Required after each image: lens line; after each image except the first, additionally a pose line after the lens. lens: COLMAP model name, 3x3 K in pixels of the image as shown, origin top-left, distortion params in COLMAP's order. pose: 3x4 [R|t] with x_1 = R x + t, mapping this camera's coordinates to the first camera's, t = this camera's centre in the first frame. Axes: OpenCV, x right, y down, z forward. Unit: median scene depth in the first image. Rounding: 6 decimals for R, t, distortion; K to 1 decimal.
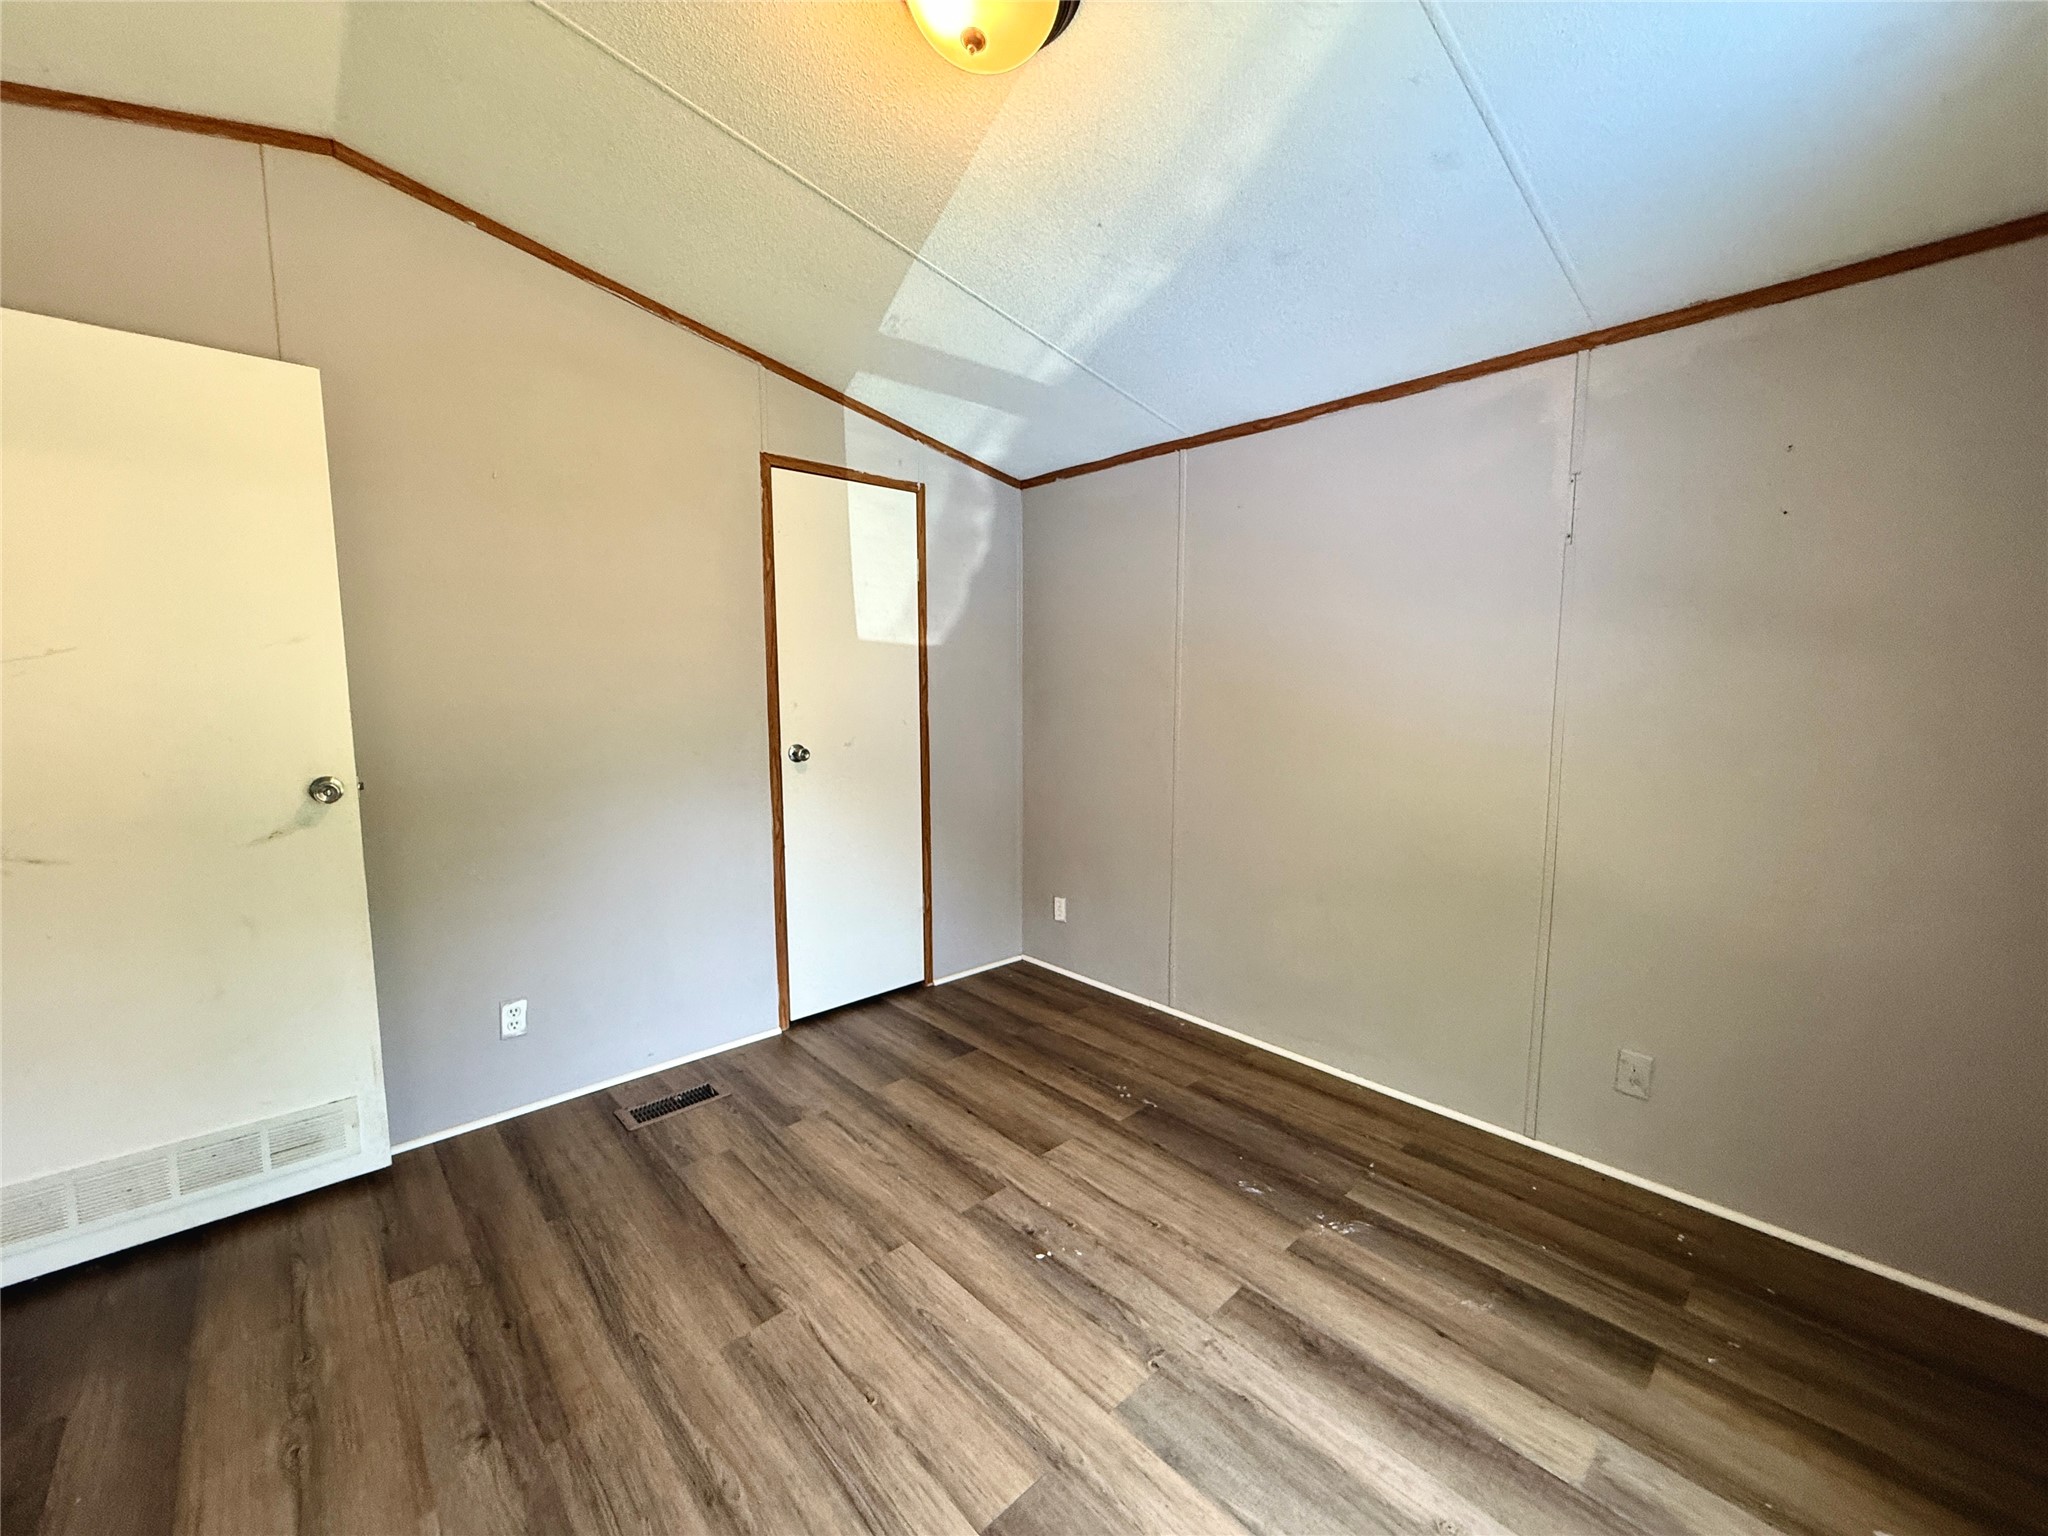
lens RADIAL K [[817.9, 0, 1012.0], [0, 817.9, 763.5], [0, 0, 1]] dist [-0.001850, 0.000503]
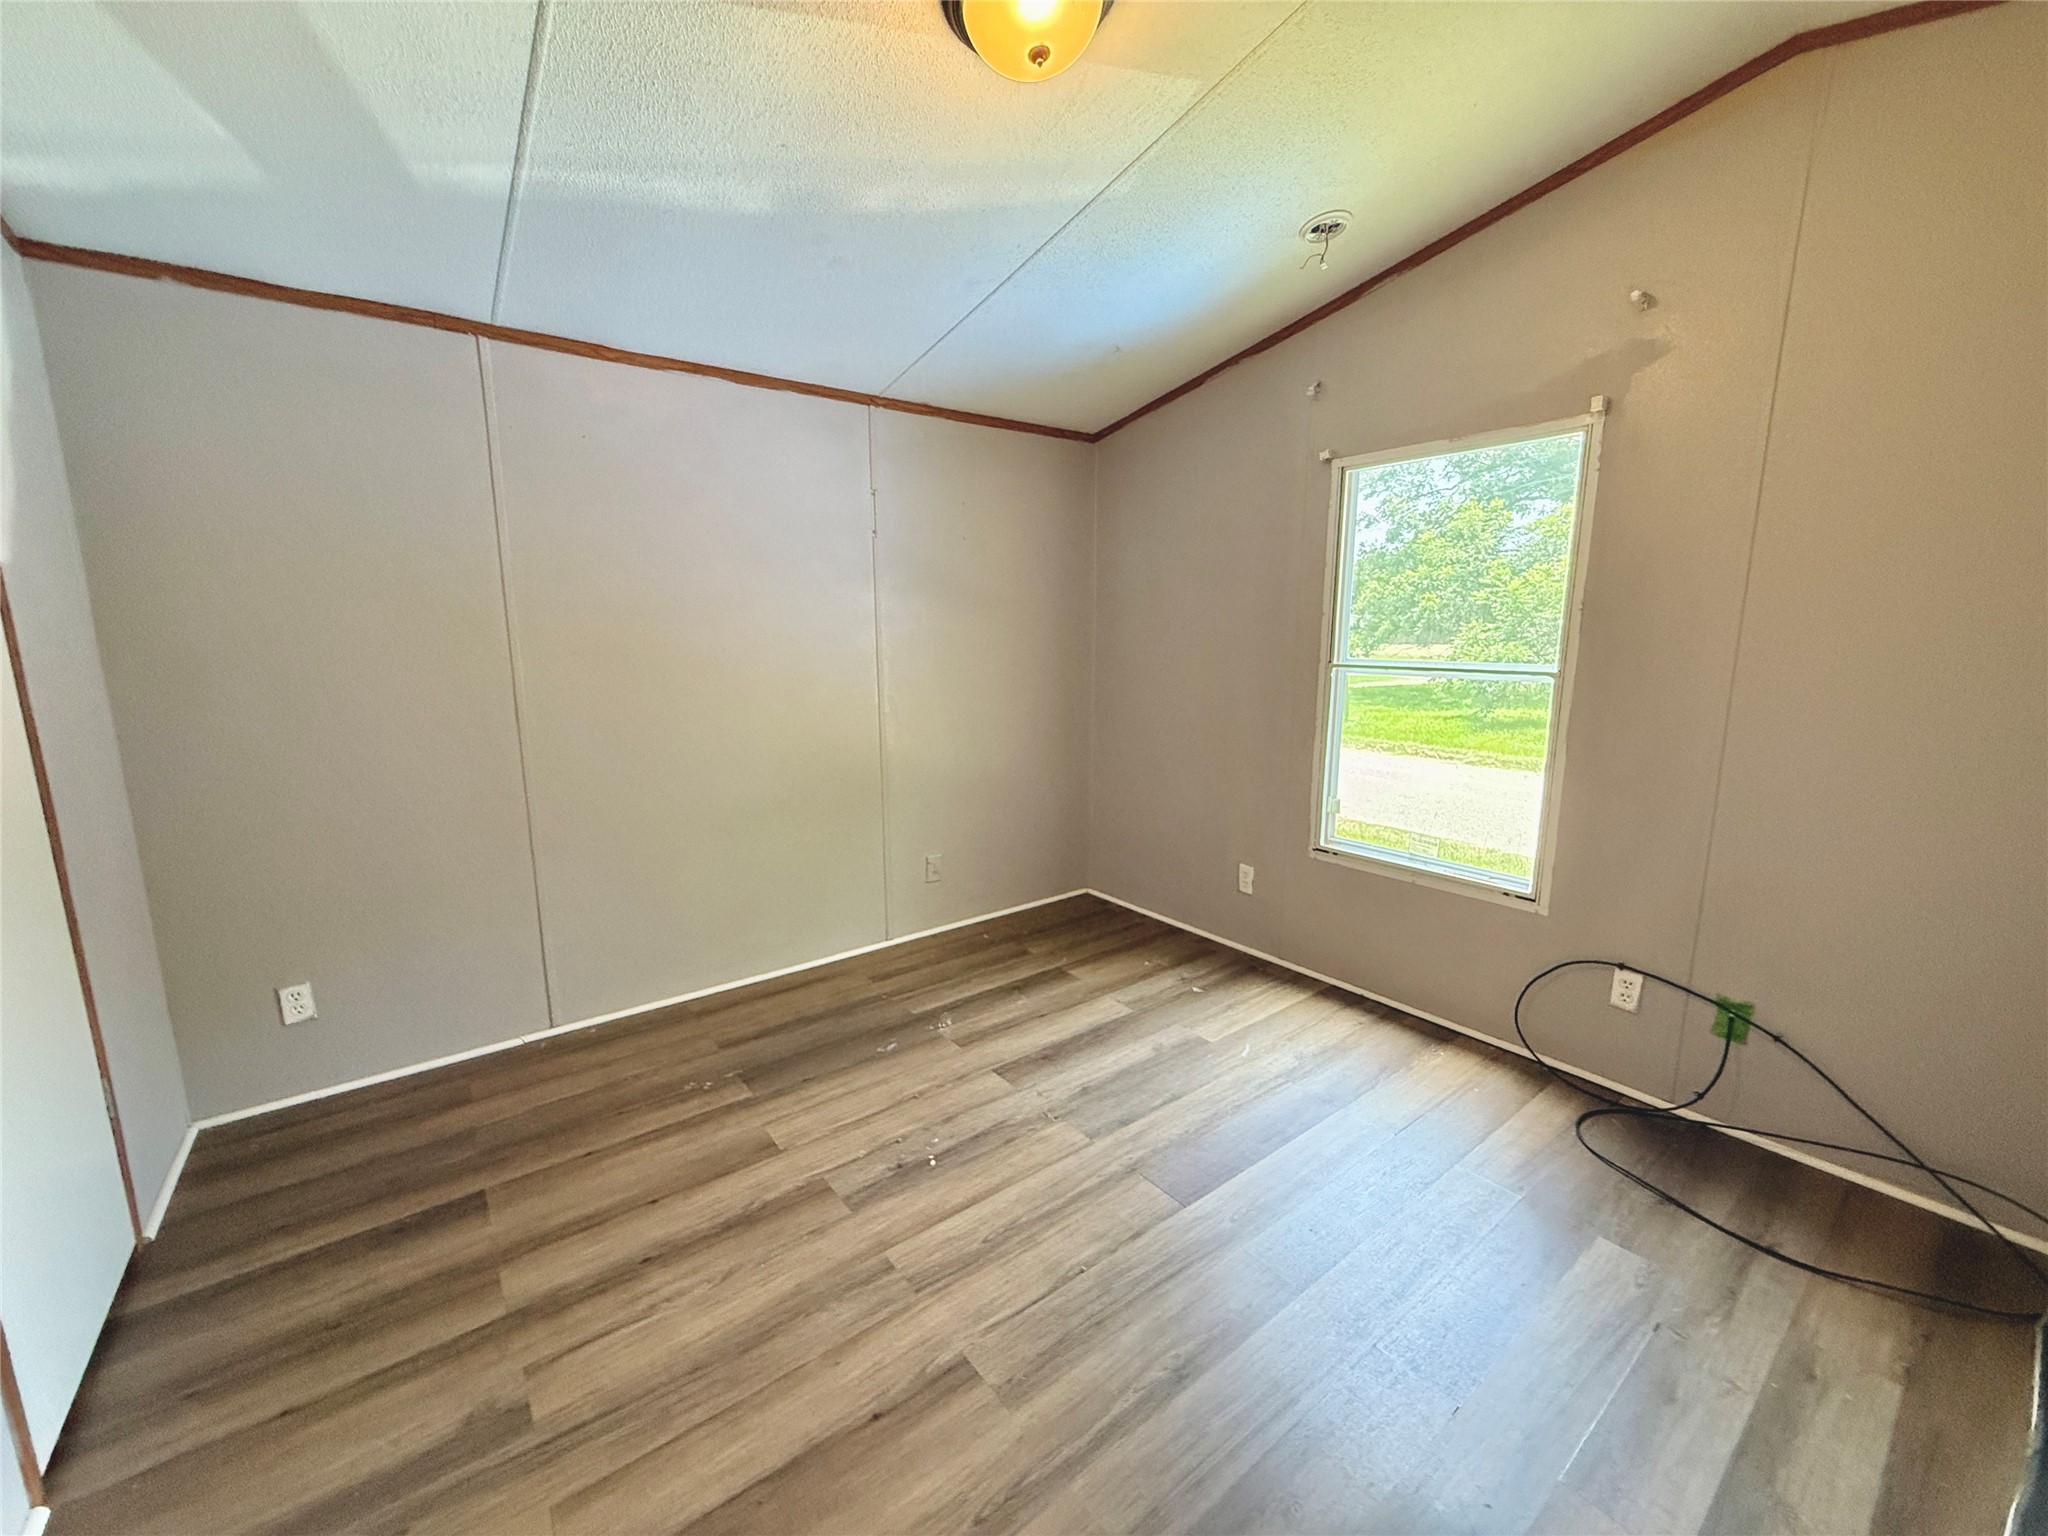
lens RADIAL K [[817.9, 0, 1012.4], [0, 817.9, 774.1], [0, 0, 1]] dist [-0.001850, 0.000503]
pose [[0.090509, -0.177197, 0.980005, -0.927545], [0.107535, 0.980029, 0.167270, -0.081249], [-0.990073, 0.090245, 0.107756, 0.717000]]
